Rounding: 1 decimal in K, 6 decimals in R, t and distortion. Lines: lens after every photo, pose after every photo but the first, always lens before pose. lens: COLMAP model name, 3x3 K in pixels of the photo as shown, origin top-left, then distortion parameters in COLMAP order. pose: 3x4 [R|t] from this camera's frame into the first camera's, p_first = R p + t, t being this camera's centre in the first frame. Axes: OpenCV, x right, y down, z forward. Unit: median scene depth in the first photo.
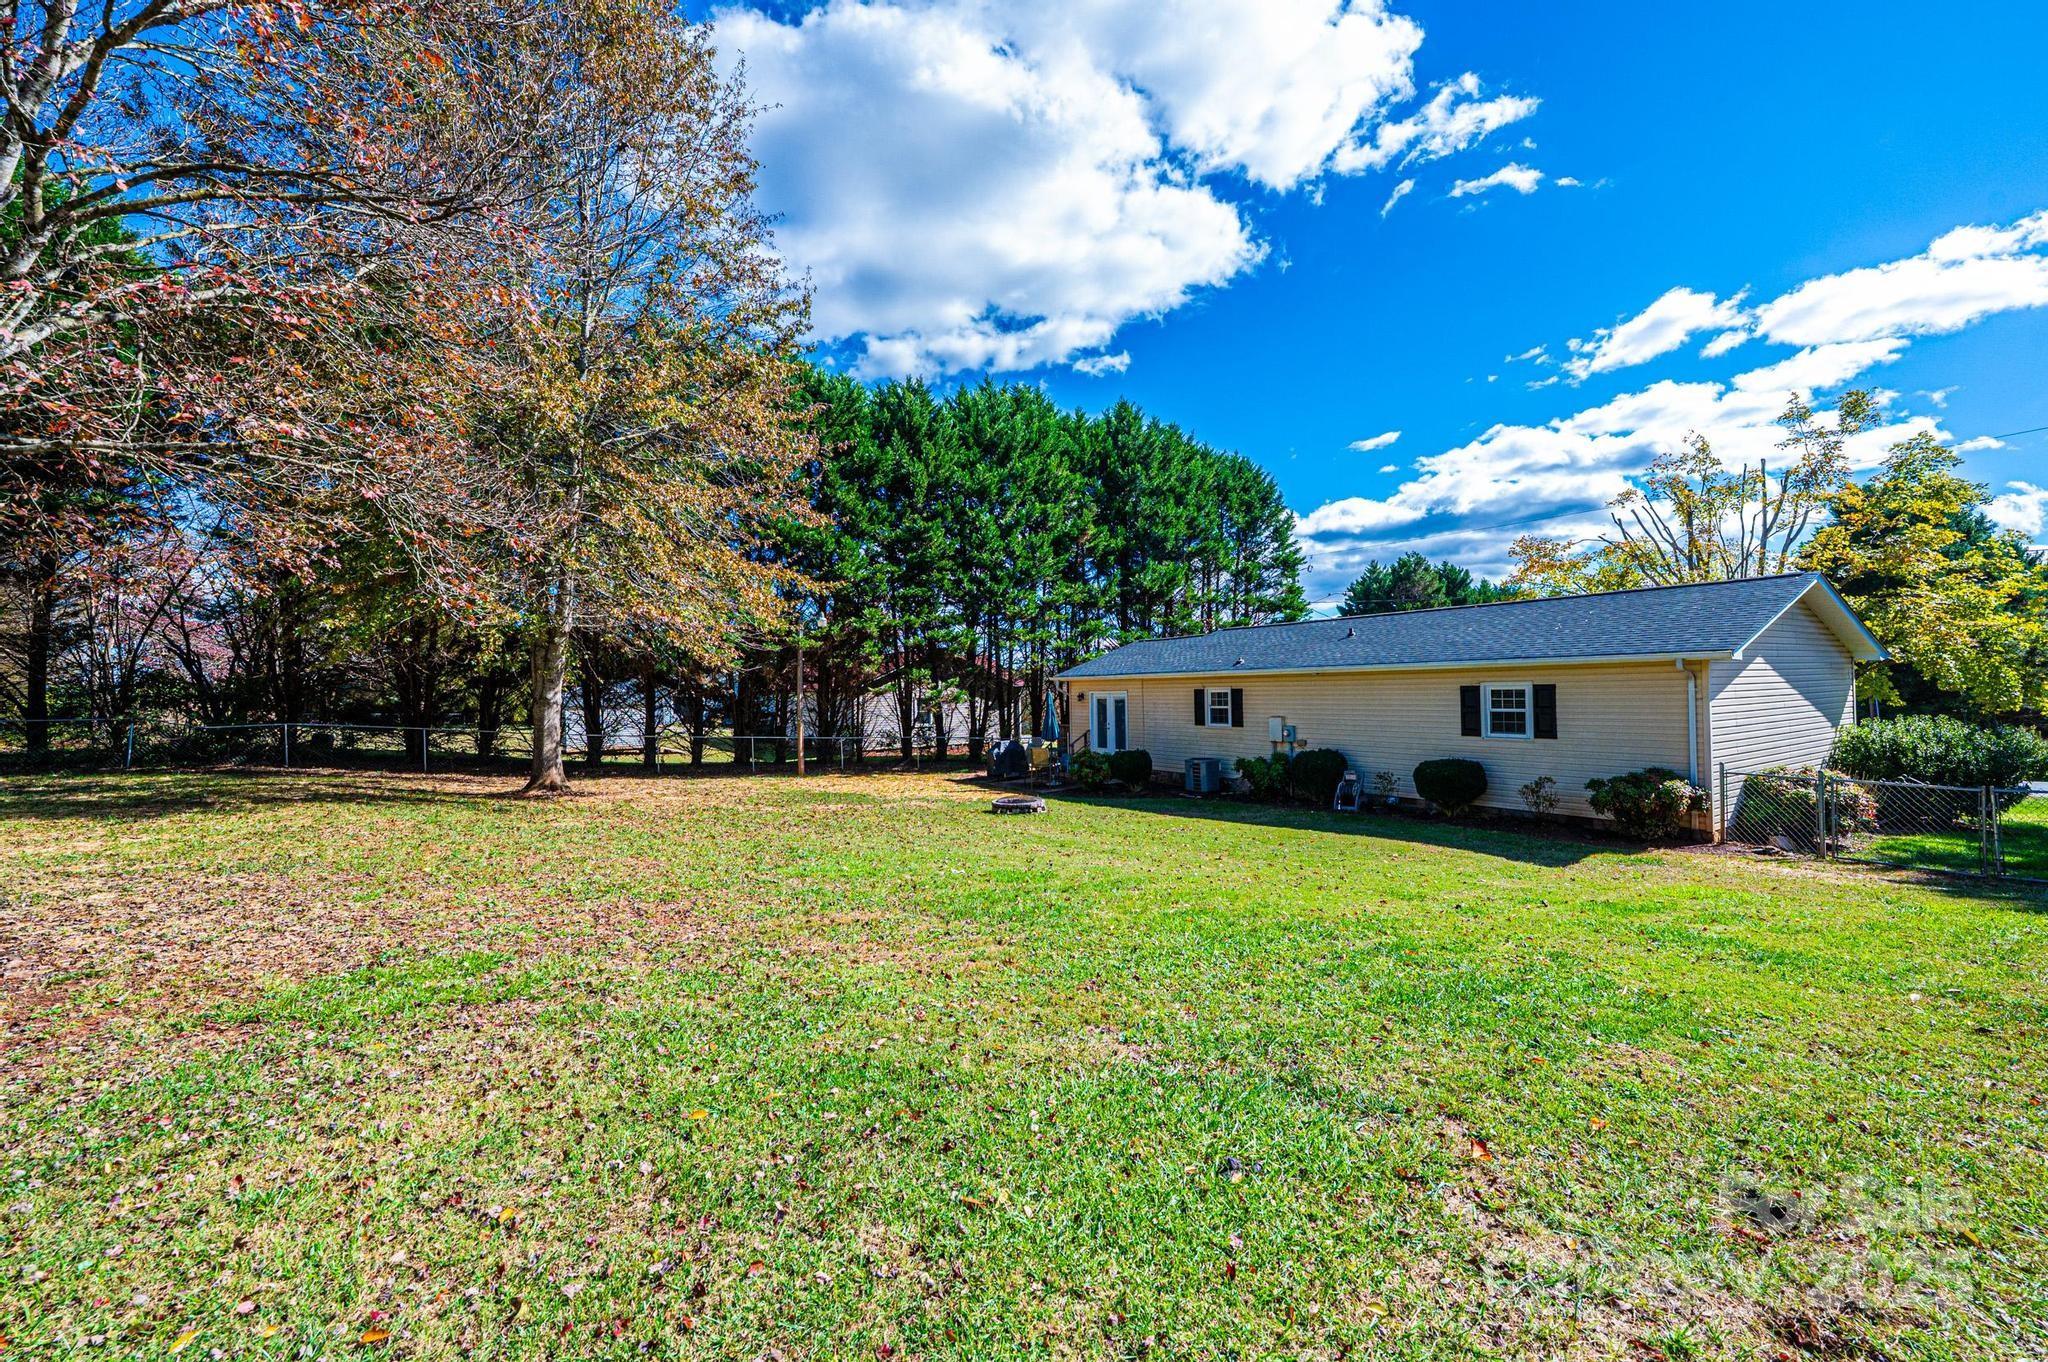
lens RADIAL K [[817.5, 0, 1013.3], [0, 817.5, 691.5], [0, 0, 1]] dist [-0.003269, -0.000405]
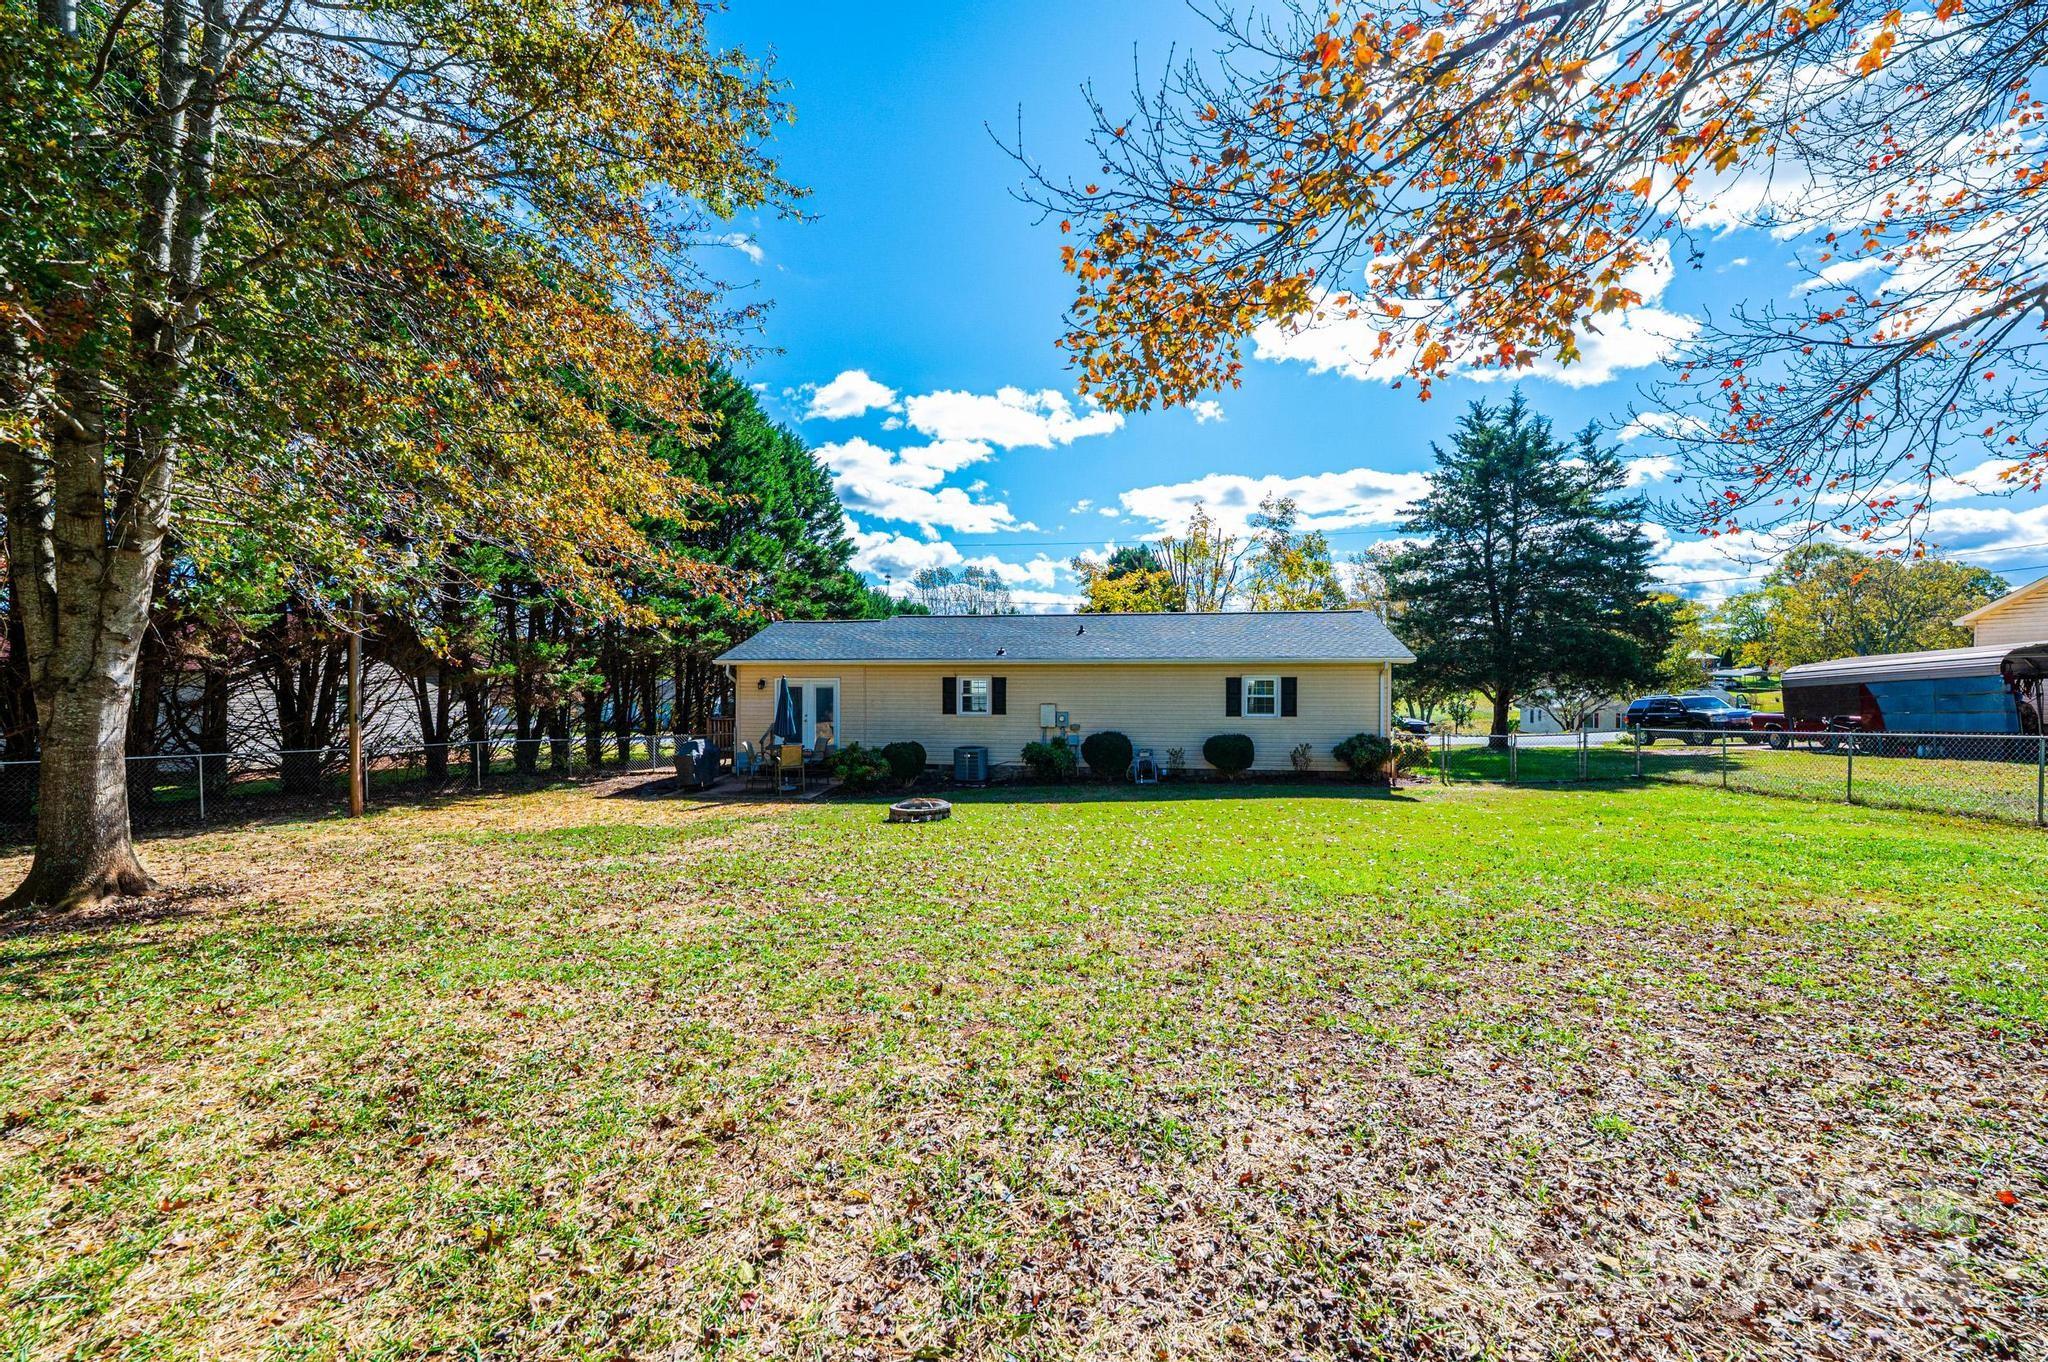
lens RADIAL K [[817.5, 0, 1014.9], [0, 817.5, 674.8], [0, 0, 1]] dist [-0.003269, -0.000405]
pose [[0.640066, 0.016675, 0.768139, -0.420207], [-0.008041, 0.999855, -0.015005, 0.006975], [-0.768278, 0.003428, 0.640107, 0.272503]]
